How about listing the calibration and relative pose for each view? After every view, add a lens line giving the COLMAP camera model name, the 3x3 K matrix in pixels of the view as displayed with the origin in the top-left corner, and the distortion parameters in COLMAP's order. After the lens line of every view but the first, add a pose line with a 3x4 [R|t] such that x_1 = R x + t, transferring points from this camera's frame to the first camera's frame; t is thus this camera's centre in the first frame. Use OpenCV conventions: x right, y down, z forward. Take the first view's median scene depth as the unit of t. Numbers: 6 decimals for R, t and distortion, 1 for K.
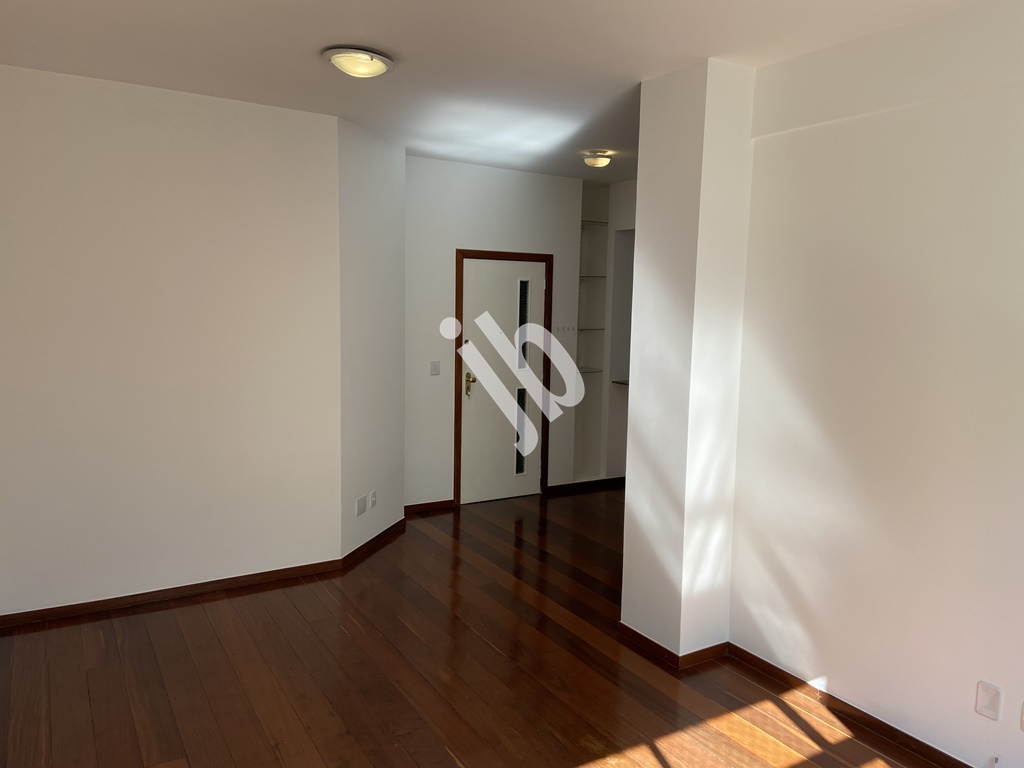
lens RADIAL K [[786.2, 0, 509.8], [0, 786.2, 388.5], [0, 0, 1]] dist [0.087010, -0.124359]
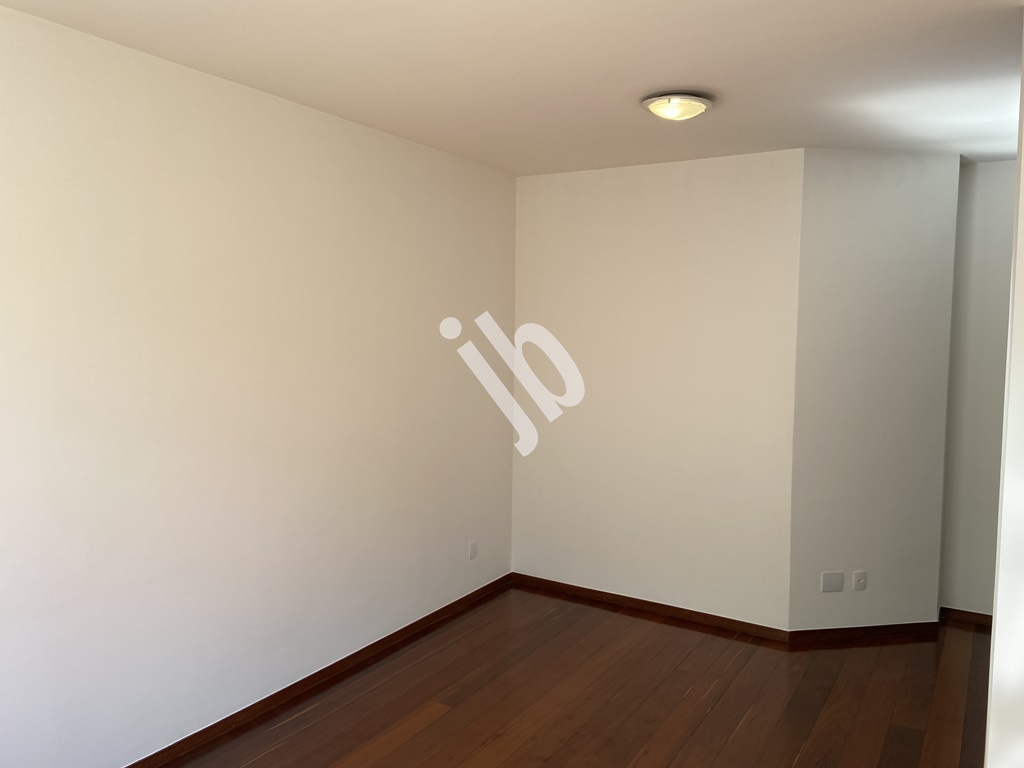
lens RADIAL K [[786.2, 0, 513.9], [0, 786.2, 386.2], [0, 0, 1]] dist [0.087010, -0.124359]
pose [[0.470132, 0.073468, -0.879533, 0.453003], [-0.117960, 0.992819, 0.019878, -0.046789], [0.874678, 0.094404, 0.475423, 0.291899]]
